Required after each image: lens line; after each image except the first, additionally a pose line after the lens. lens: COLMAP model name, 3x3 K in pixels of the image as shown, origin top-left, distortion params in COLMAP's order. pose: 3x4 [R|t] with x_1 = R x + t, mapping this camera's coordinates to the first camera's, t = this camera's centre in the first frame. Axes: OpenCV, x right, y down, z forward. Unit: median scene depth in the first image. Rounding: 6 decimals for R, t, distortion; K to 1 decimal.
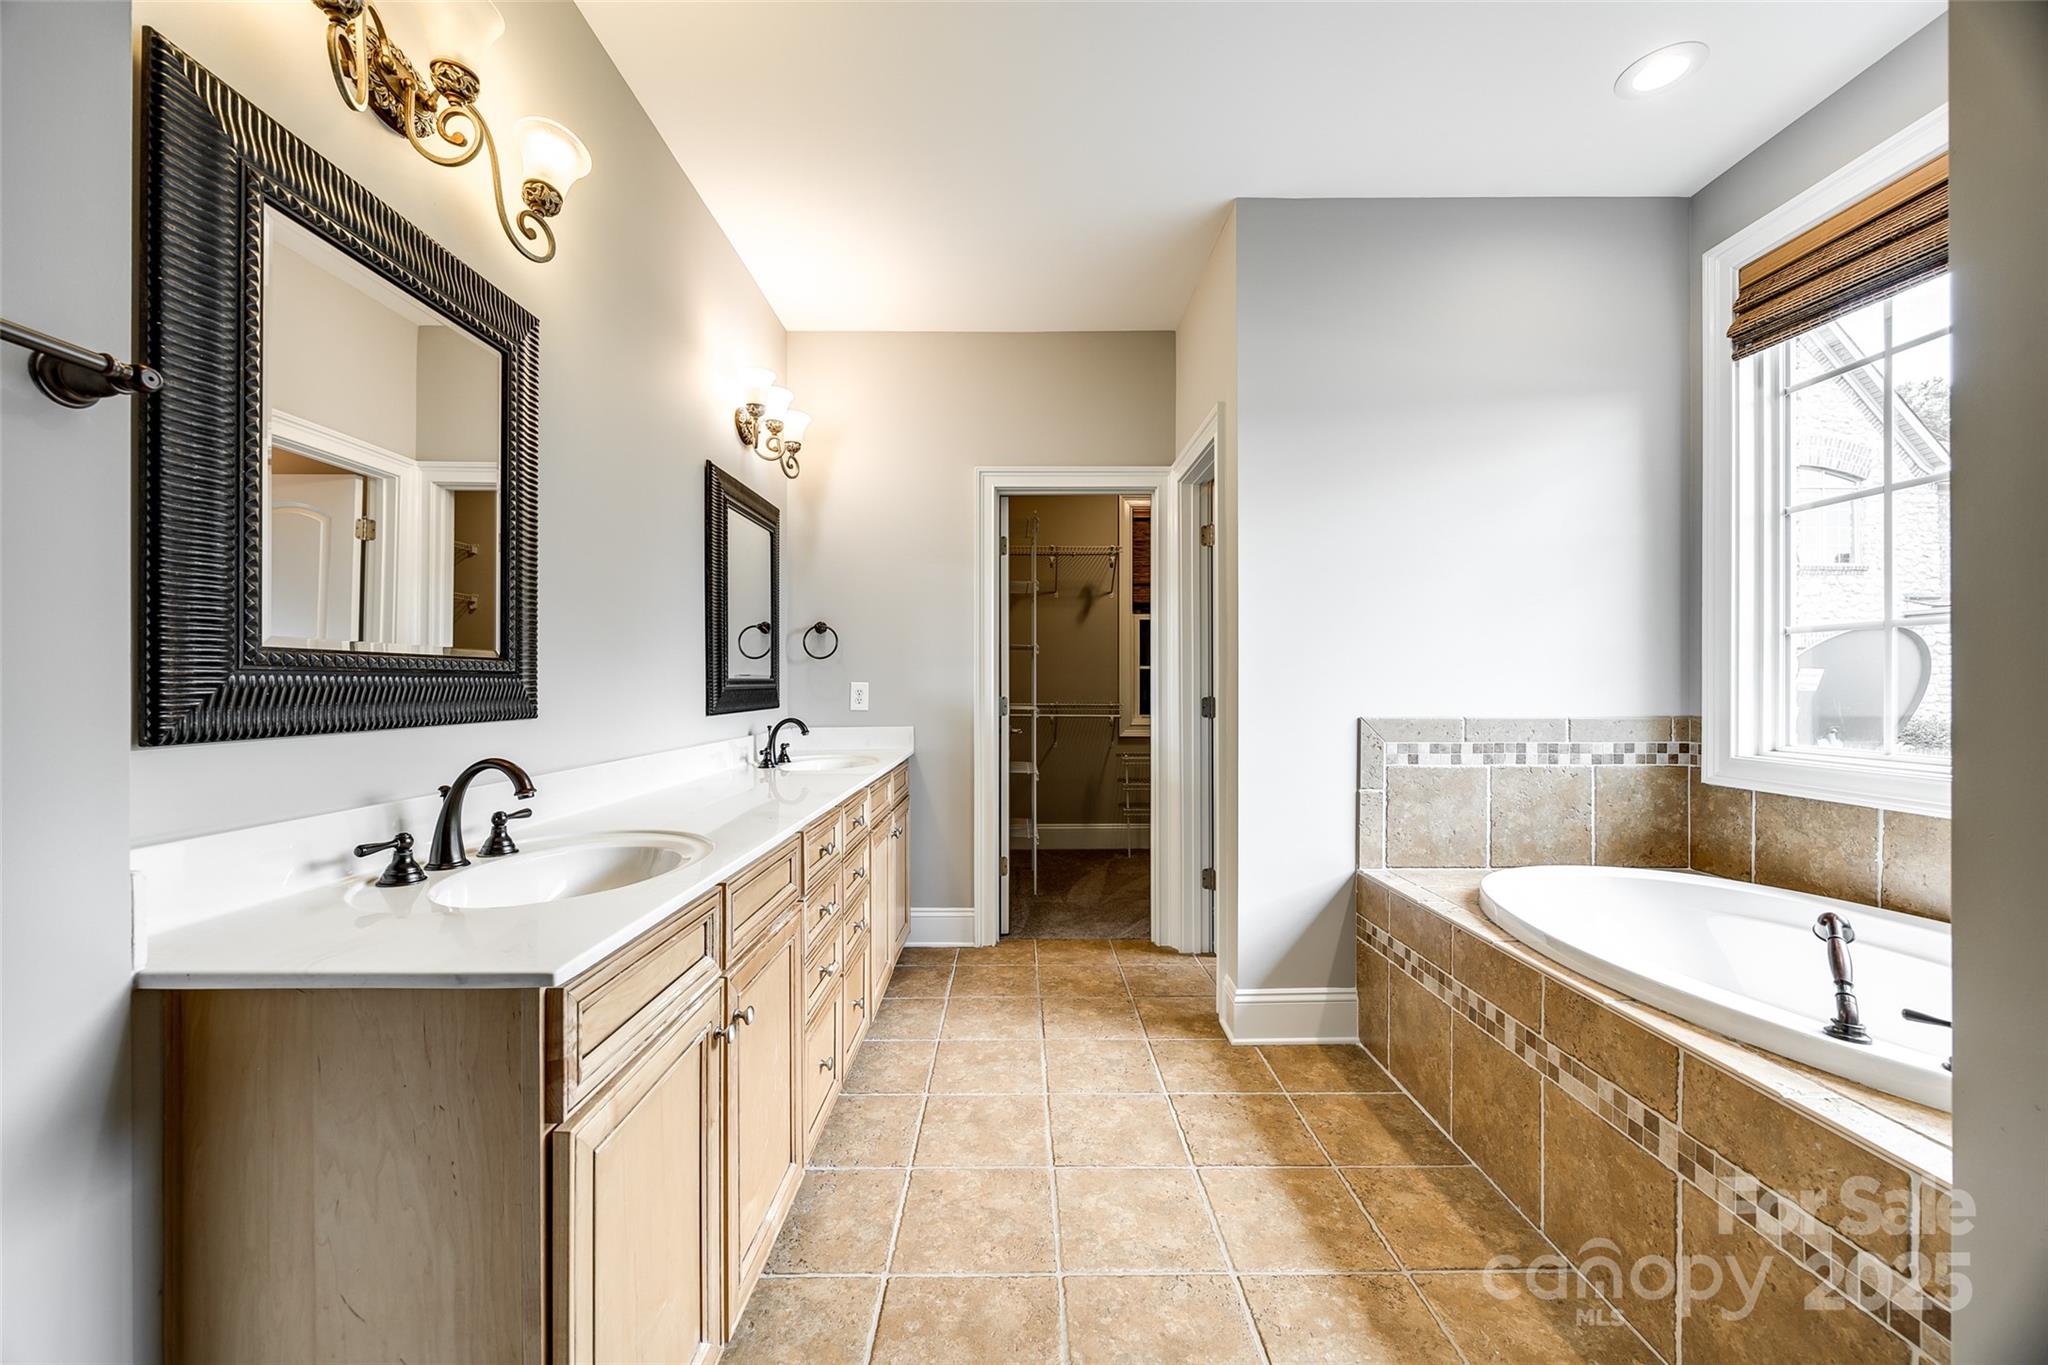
lens RADIAL K [[780.7, 0, 1013.2], [0, 780.7, 683.9], [0, 0, 1]] dist [-0.002403, 0.000260]
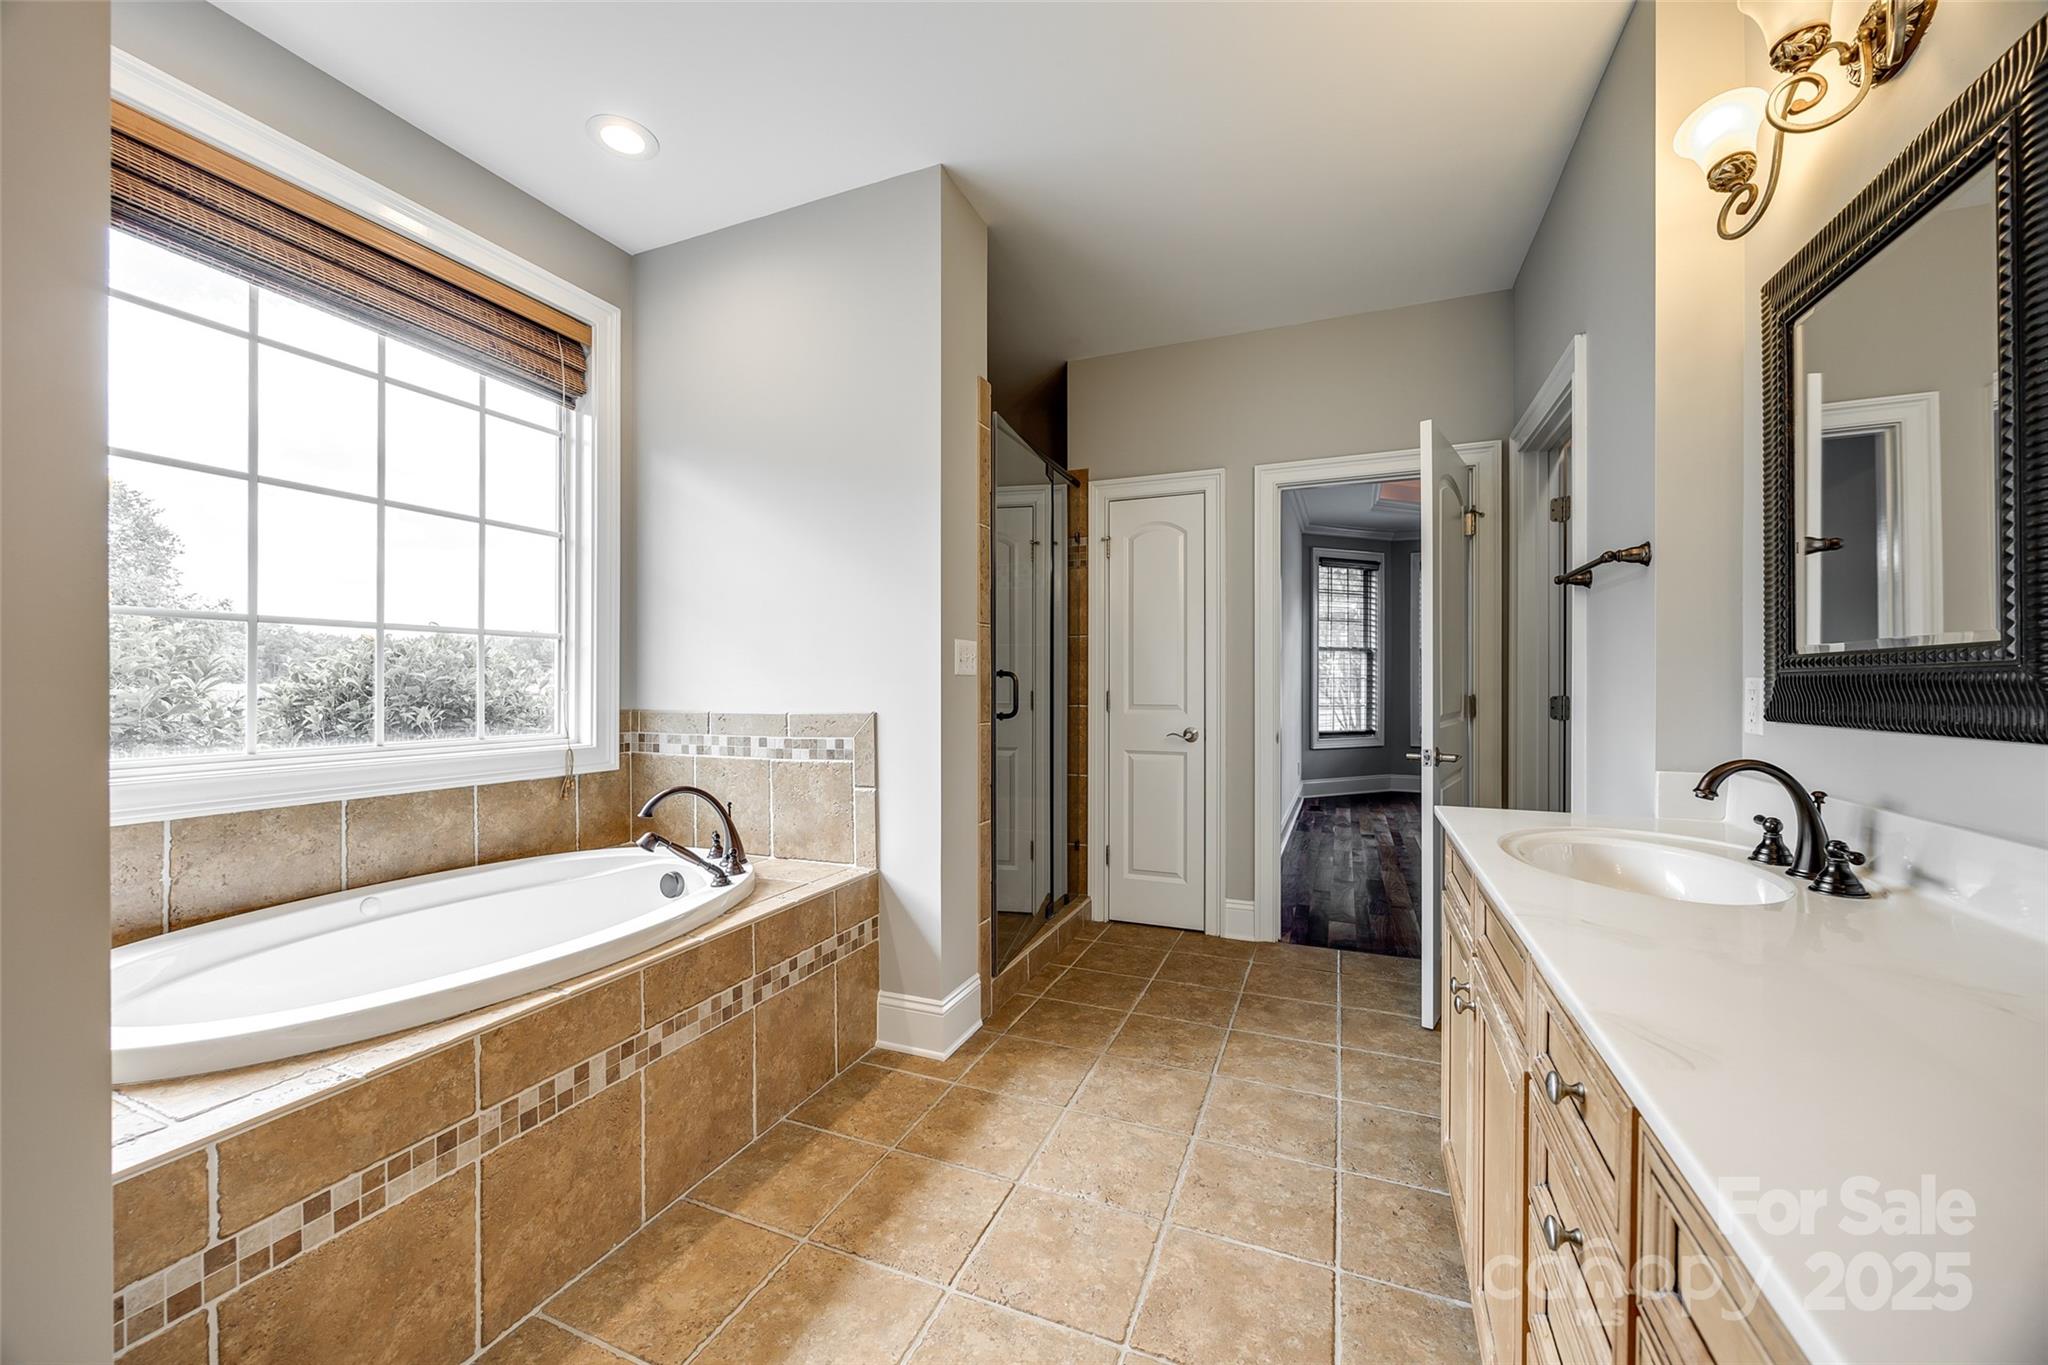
lens RADIAL K [[780.7, 0, 1020.8], [0, 780.7, 687.2], [0, 0, 1]] dist [-0.002403, 0.000260]
pose [[-0.924340, -0.003424, 0.381554, -0.123632], [-0.001454, 0.999984, 0.005450, 0.001471], [-0.381567, 0.004482, -0.924330, 1.381395]]
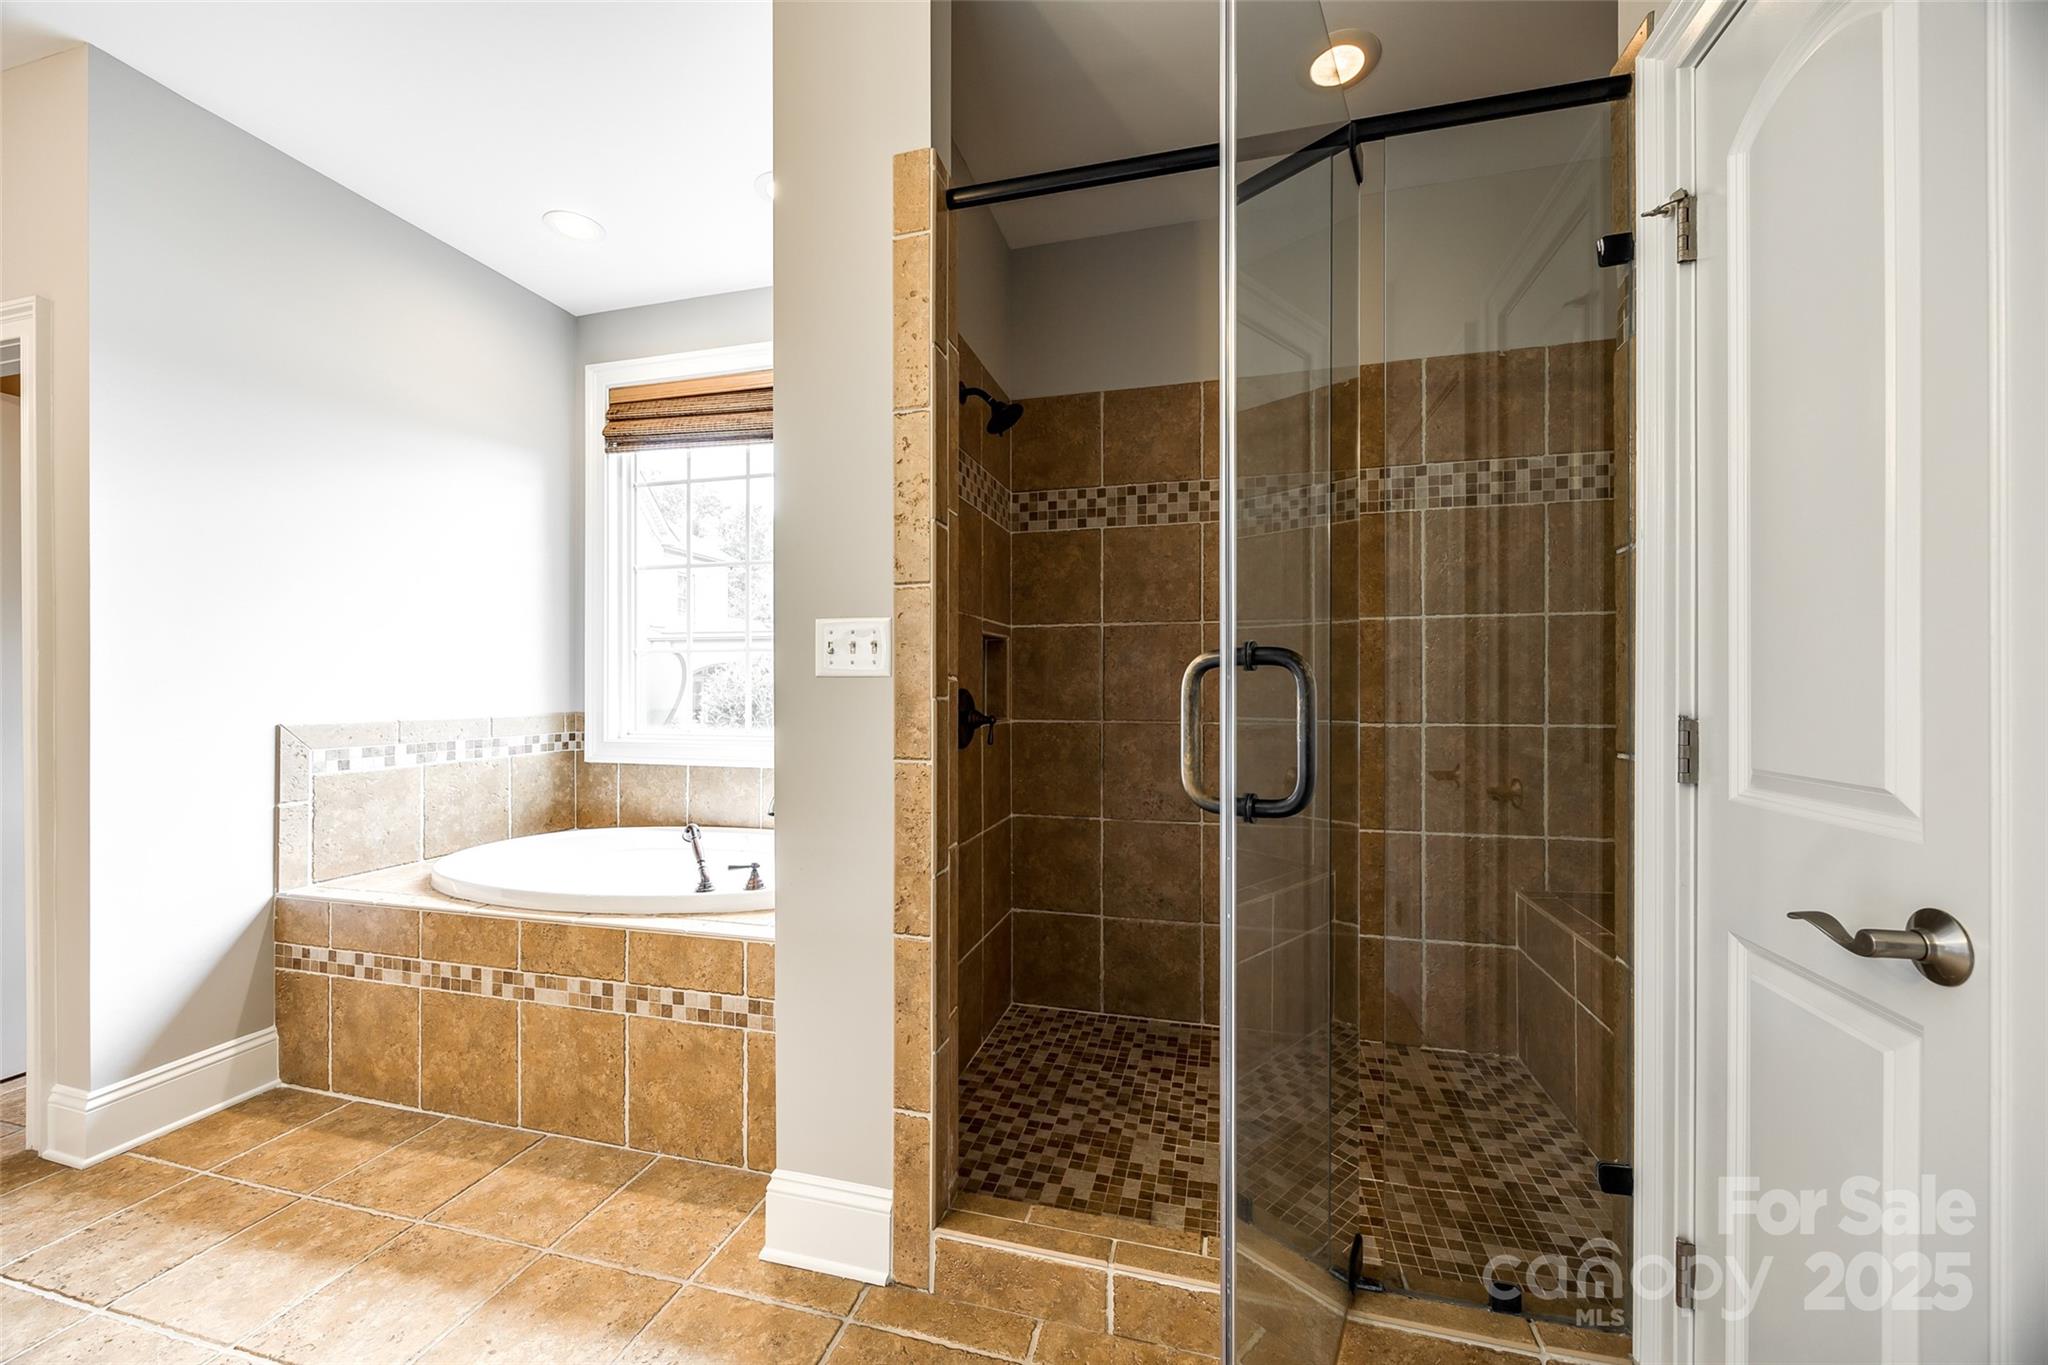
lens RADIAL K [[780.7, 0, 1022.6], [0, 780.7, 689.5], [0, 0, 1]] dist [-0.002403, 0.000260]
pose [[0.257653, -0.001973, 0.966236, -0.251936], [-0.000130, 0.999998, 0.002077, 0.000308], [-0.966238, -0.000660, 0.257652, -0.079032]]
